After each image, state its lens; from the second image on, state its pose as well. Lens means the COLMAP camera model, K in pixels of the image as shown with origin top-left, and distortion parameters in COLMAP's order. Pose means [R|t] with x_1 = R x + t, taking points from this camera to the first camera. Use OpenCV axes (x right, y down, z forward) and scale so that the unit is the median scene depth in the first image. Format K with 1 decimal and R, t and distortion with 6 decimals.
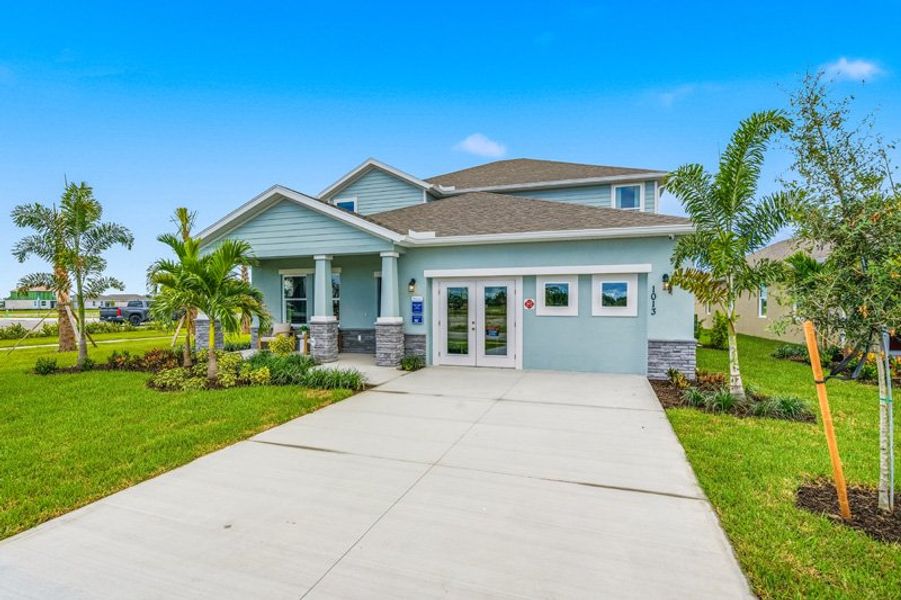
lens RADIAL K [[415.0, 0, 450.5], [0, 415.0, 300.0], [0, 0, 1]] dist [-0.000049, -0.000034]
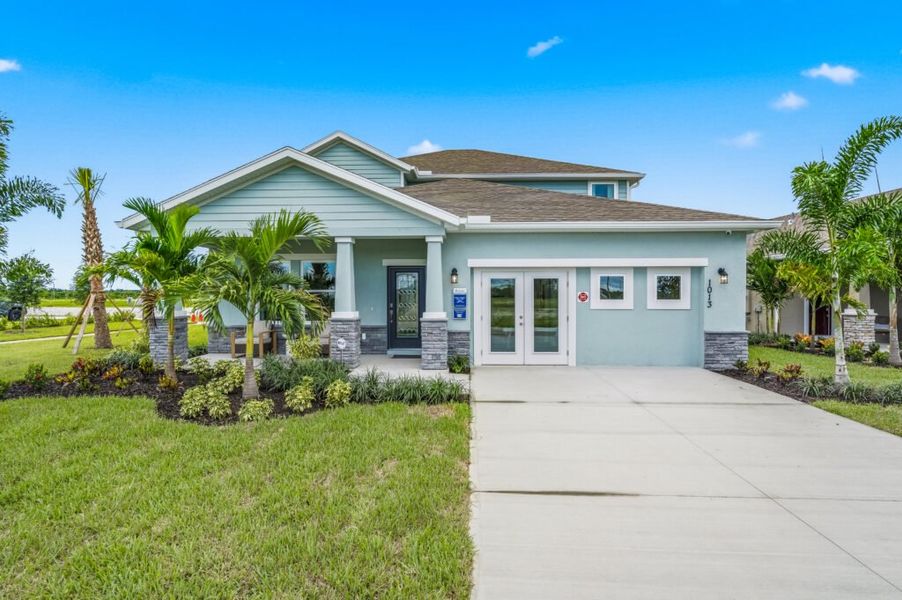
lens RADIAL K [[409.5, 0, 448.5], [0, 409.5, 294.8], [0, 0, 1]] dist [0.002928, 0.000262]
pose [[0.961992, 0.001590, 0.273072, -0.352684], [-0.003229, 0.999979, 0.005553, 0.000295], [-0.273057, -0.006223, 0.961978, 0.172049]]
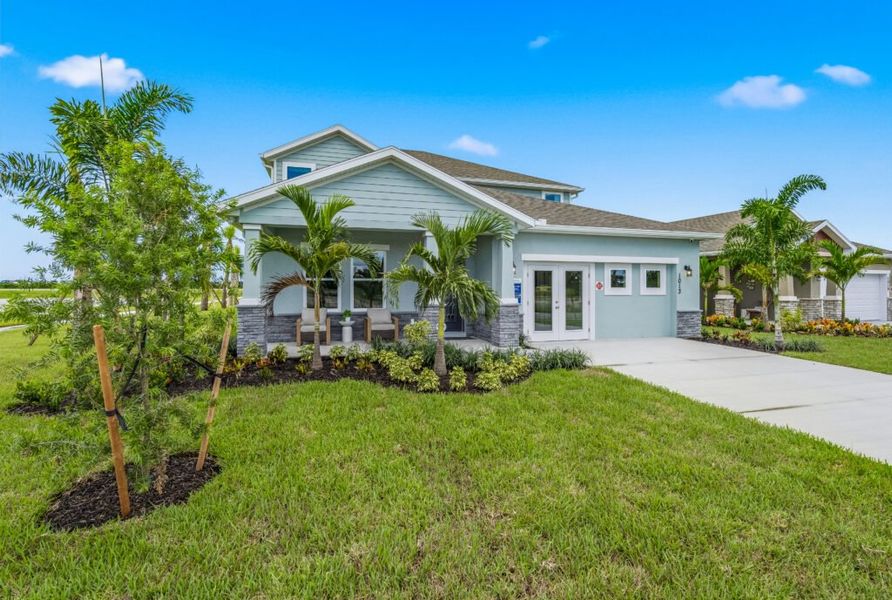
lens RADIAL K [[387.8, 0, 443.3], [0, 387.8, 279.5], [0, 0, 1]] dist [-0.000608, -0.000051]
pose [[0.830677, 0.009604, 0.556672, -0.802682], [-0.008305, 0.999954, -0.004859, 0.000421], [-0.556692, -0.000587, 0.830718, 0.294979]]
